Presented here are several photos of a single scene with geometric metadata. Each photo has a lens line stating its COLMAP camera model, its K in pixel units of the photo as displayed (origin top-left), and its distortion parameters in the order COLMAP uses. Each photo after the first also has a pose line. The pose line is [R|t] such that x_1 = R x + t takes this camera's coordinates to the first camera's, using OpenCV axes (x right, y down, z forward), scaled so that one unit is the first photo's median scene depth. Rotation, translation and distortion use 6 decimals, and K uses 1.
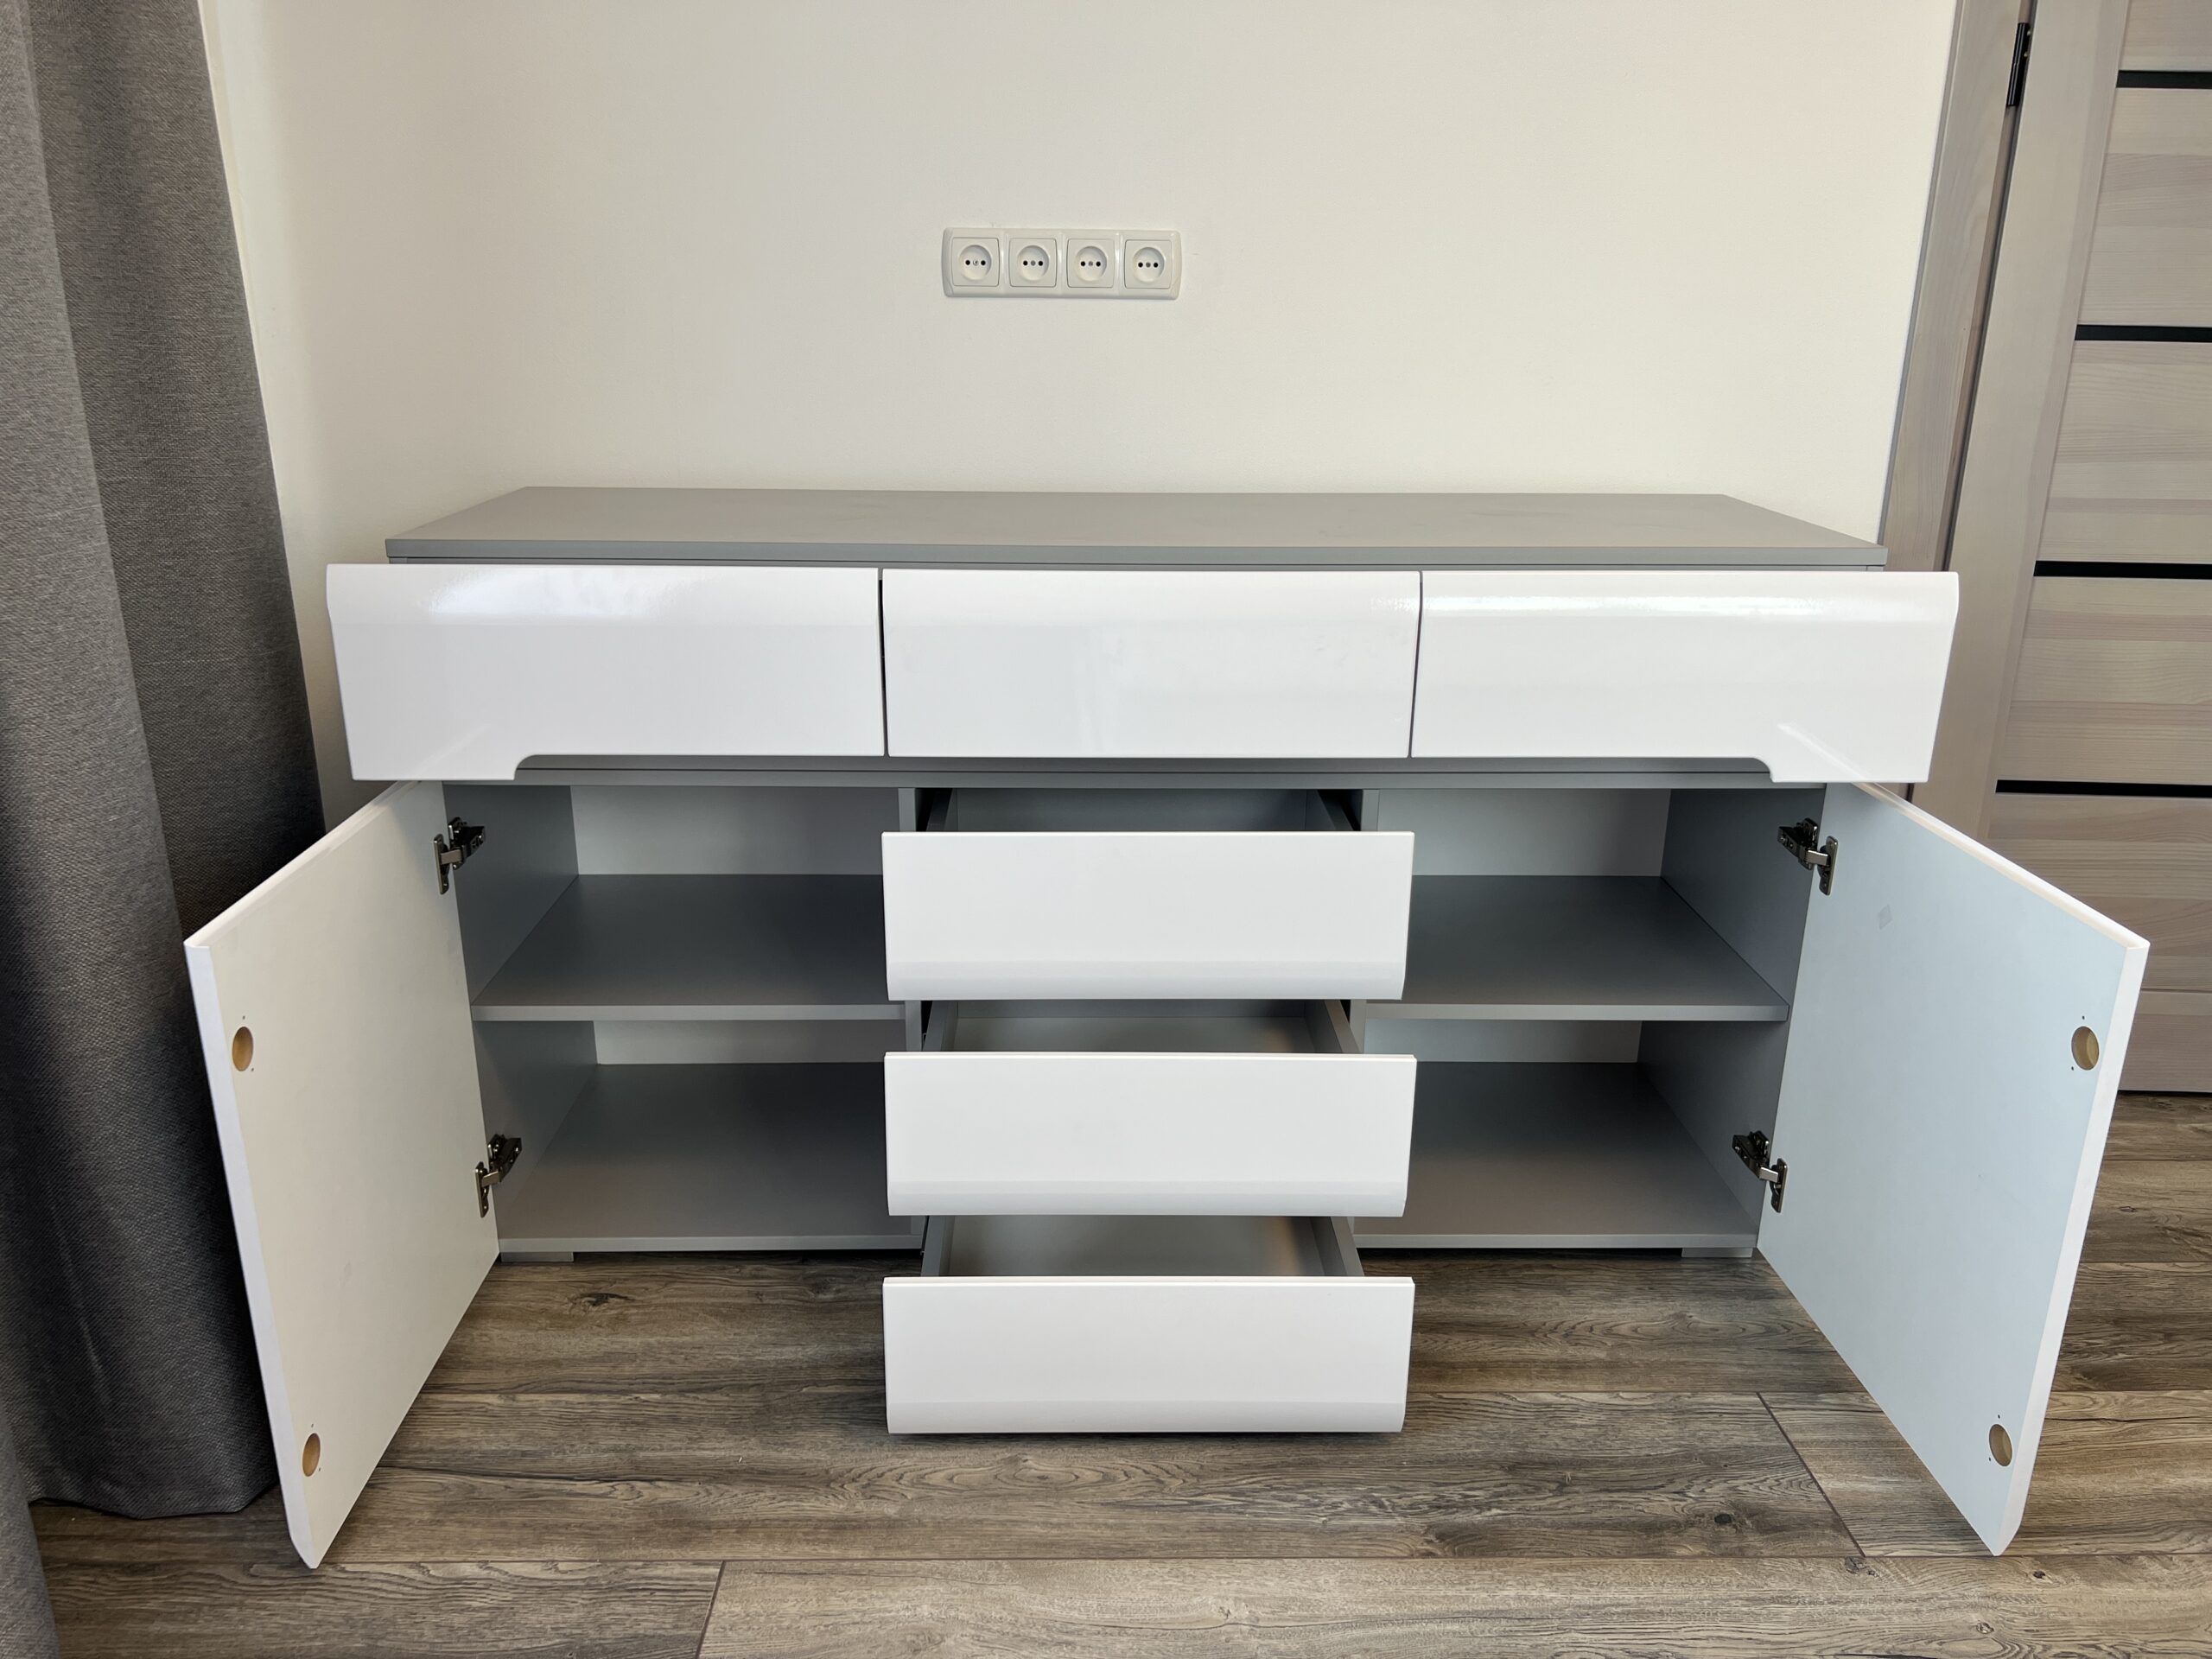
lens RADIAL K [[1666.8, 0, 1098.6], [0, 1666.8, 850.8], [0, 0, 1]] dist [0.038654, -0.050596]
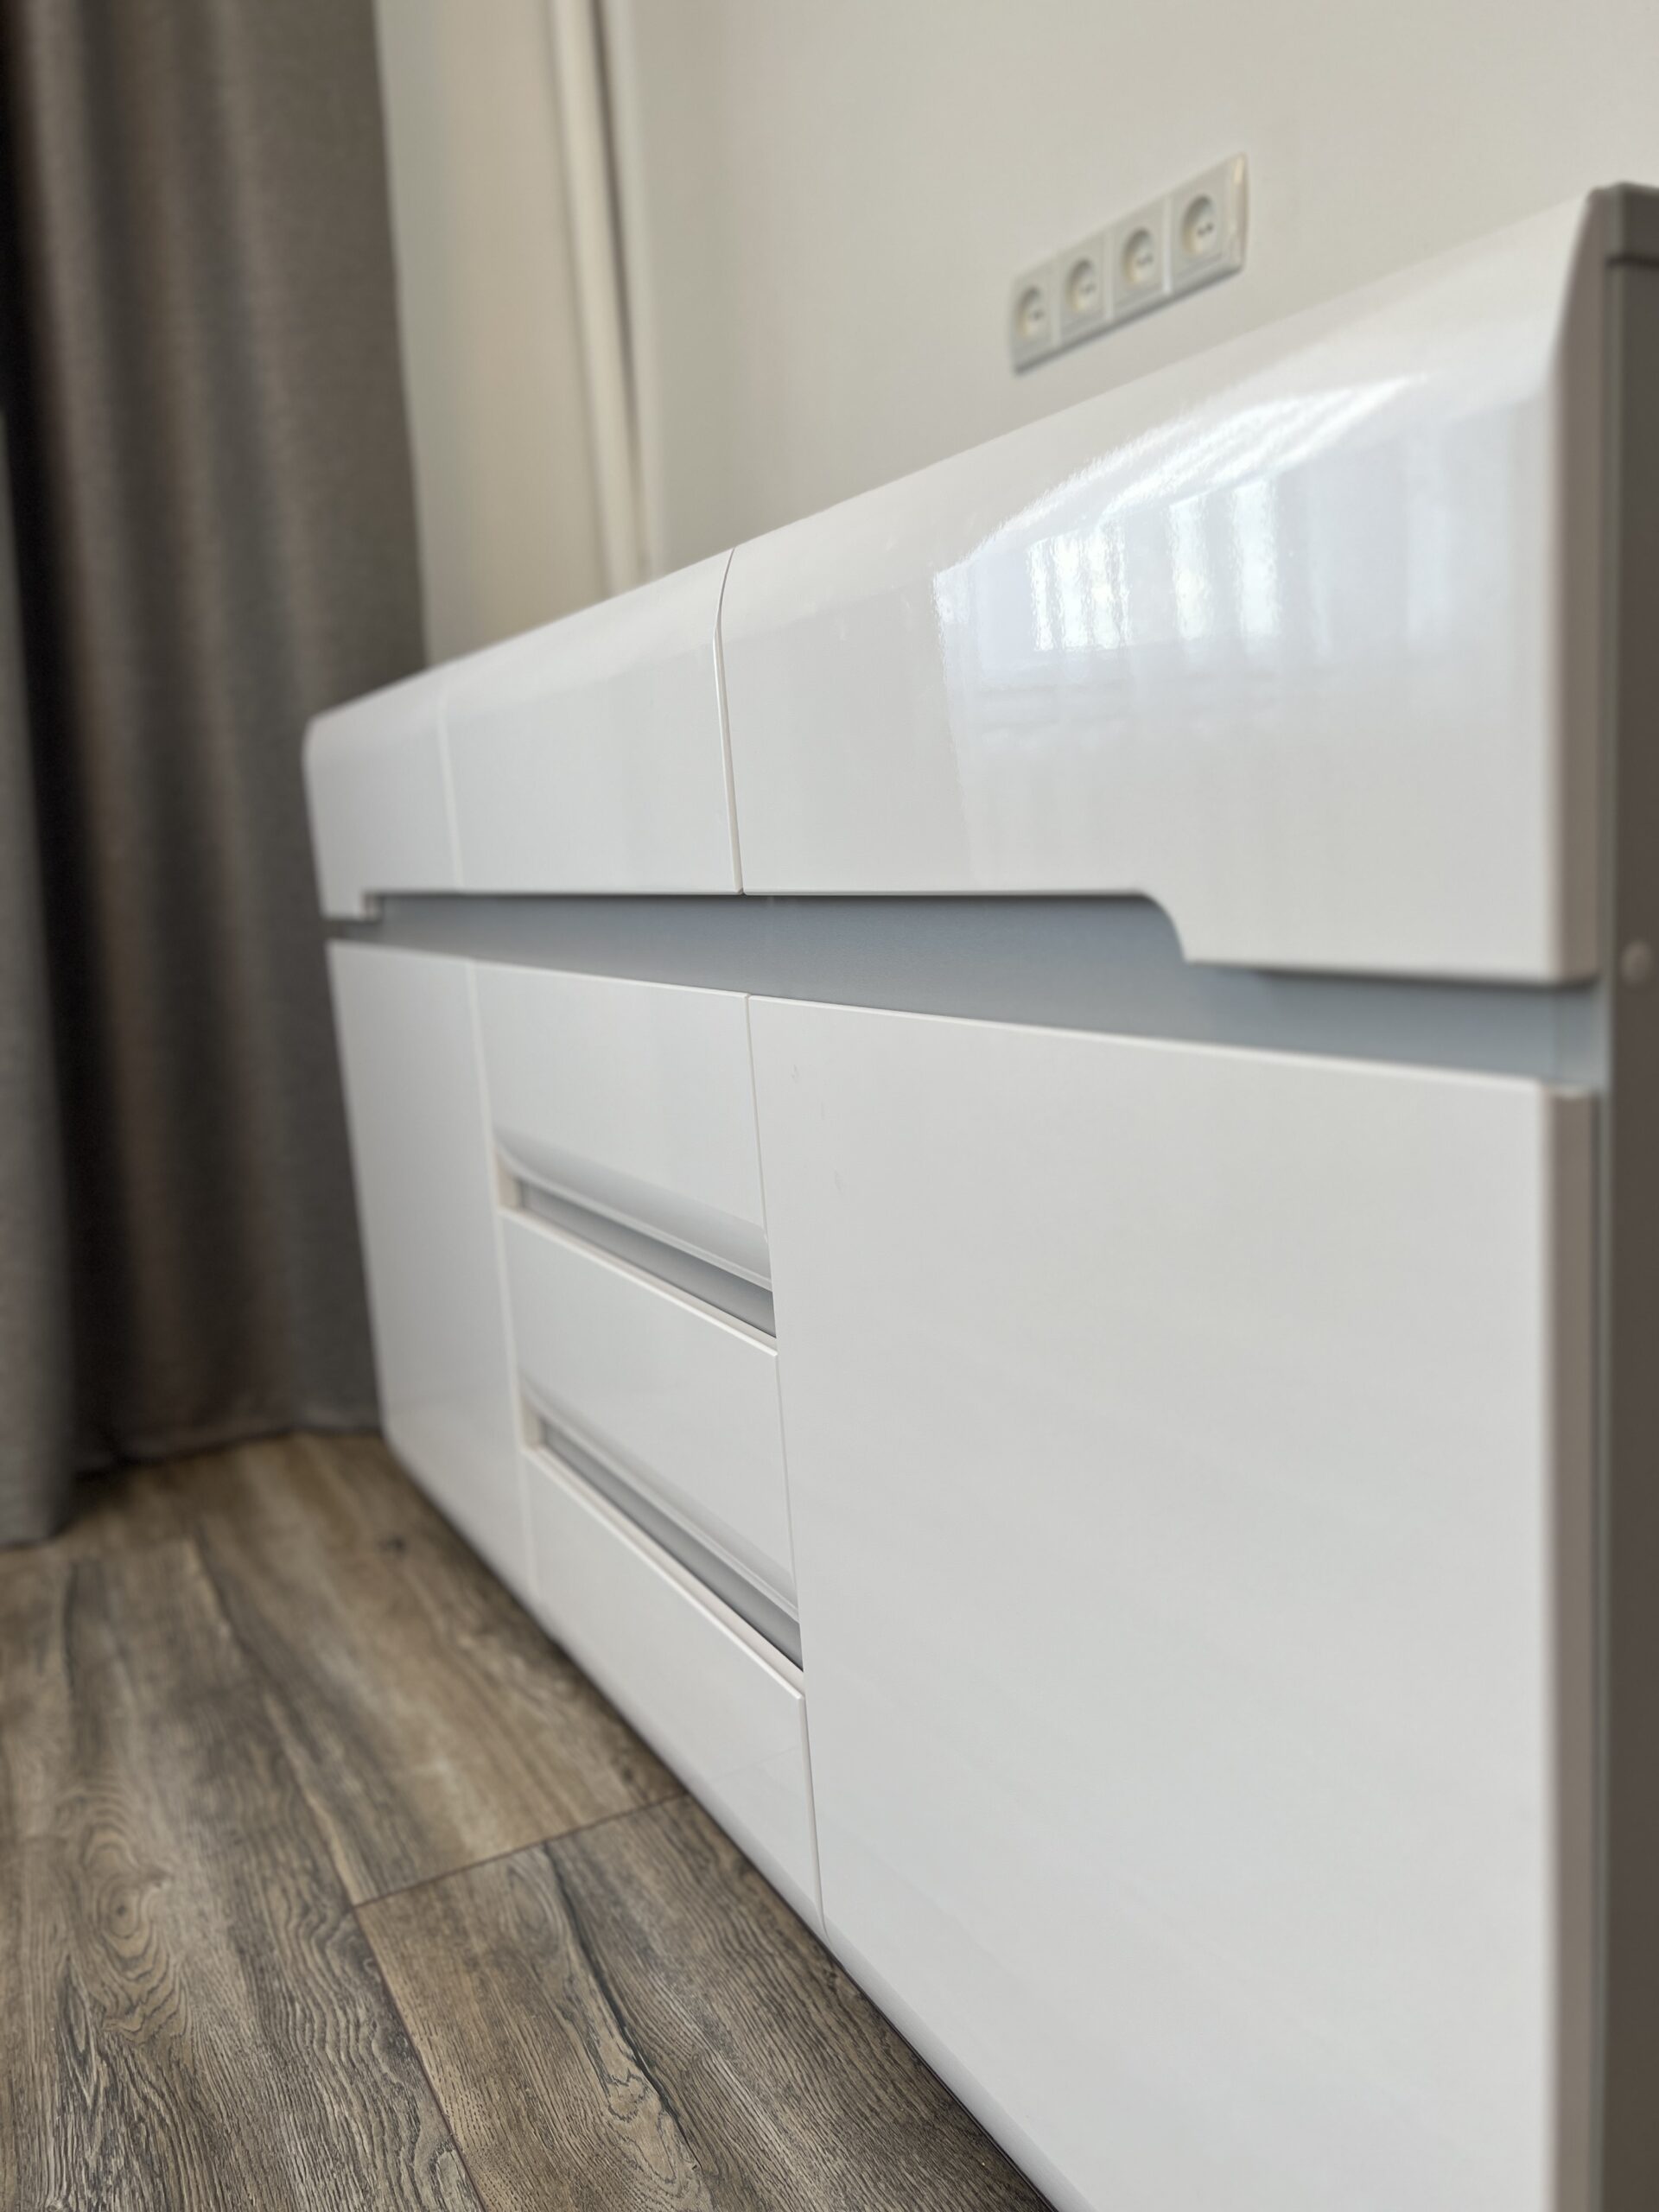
lens RADIAL K [[1666.8, 0, 832.5], [0, 1666.8, 1116.6], [0, 0, 1]] dist [0.038654, -0.050596]
pose [[0.466366, 0.110353, -0.877682, 0.660594], [-0.213216, 0.976958, 0.009540, -0.022215], [0.858511, 0.182687, 0.479149, 0.819872]]
